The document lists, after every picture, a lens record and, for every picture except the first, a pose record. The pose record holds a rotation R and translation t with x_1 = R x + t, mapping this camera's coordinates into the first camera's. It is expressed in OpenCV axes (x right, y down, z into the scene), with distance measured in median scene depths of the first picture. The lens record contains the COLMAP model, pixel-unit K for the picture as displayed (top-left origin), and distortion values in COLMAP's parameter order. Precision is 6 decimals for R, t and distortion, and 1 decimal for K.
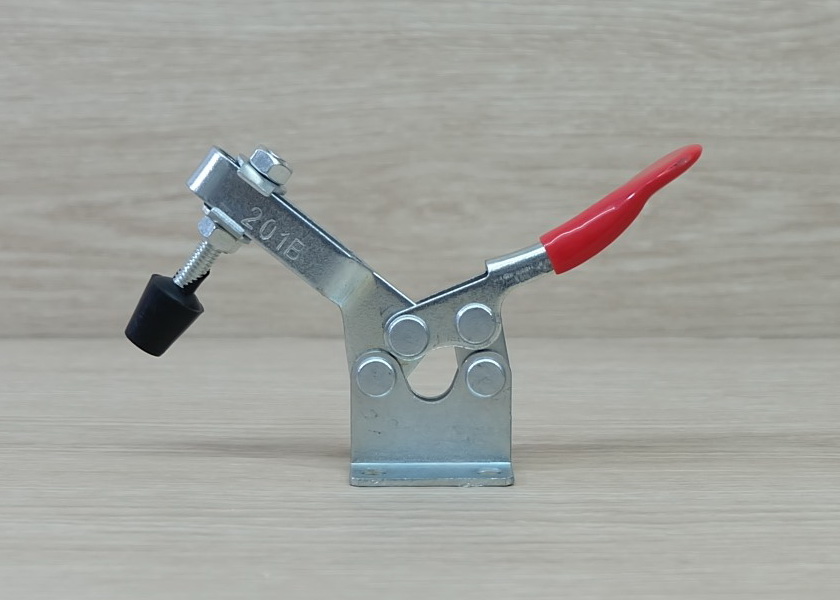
lens RADIAL K [[1651.9, 0, 444.7], [0, 1651.9, 294.2], [0, 0, 1]] dist [-0.076782, 0.000000]
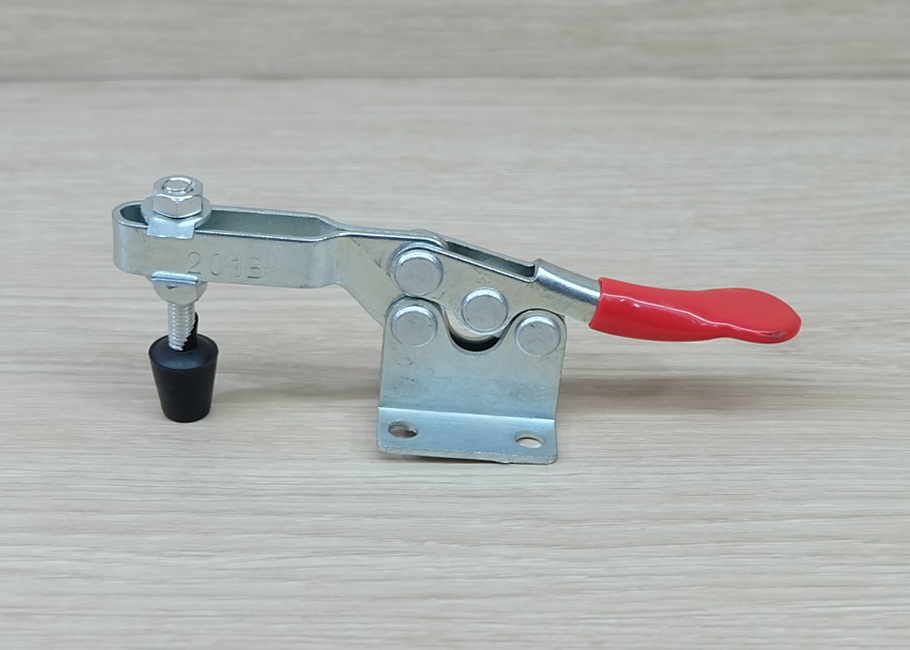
lens RADIAL K [[1650.9, 0, 462.3], [0, 1650.9, 330.4], [0, 0, 1]] dist [-0.070980, 0.000000]
pose [[0.999938, 0.003564, -0.010520, 0.043116], [0.000687, 0.925485, 0.378784, -0.189665], [0.011086, -0.378768, 0.925425, 0.116074]]
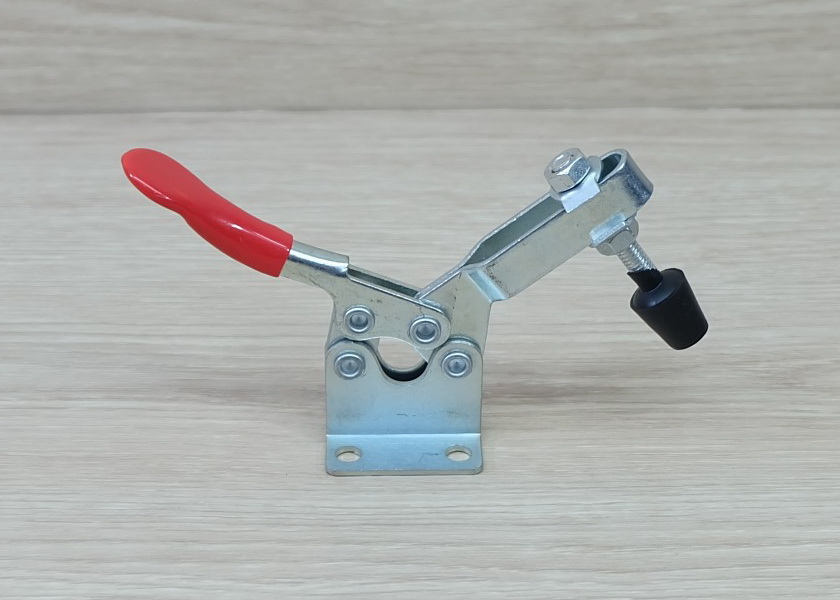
lens RADIAL K [[1651.9, 0, 420.6], [0, 1651.9, 284.7], [0, 0, 1]] dist [-0.076782, 0.000000]
pose [[0.999999, -0.001525, -0.000781, 0.000388], [0.001708, 0.922692, 0.385533, -0.258104], [0.000133, -0.385534, 0.922694, 0.059451]]
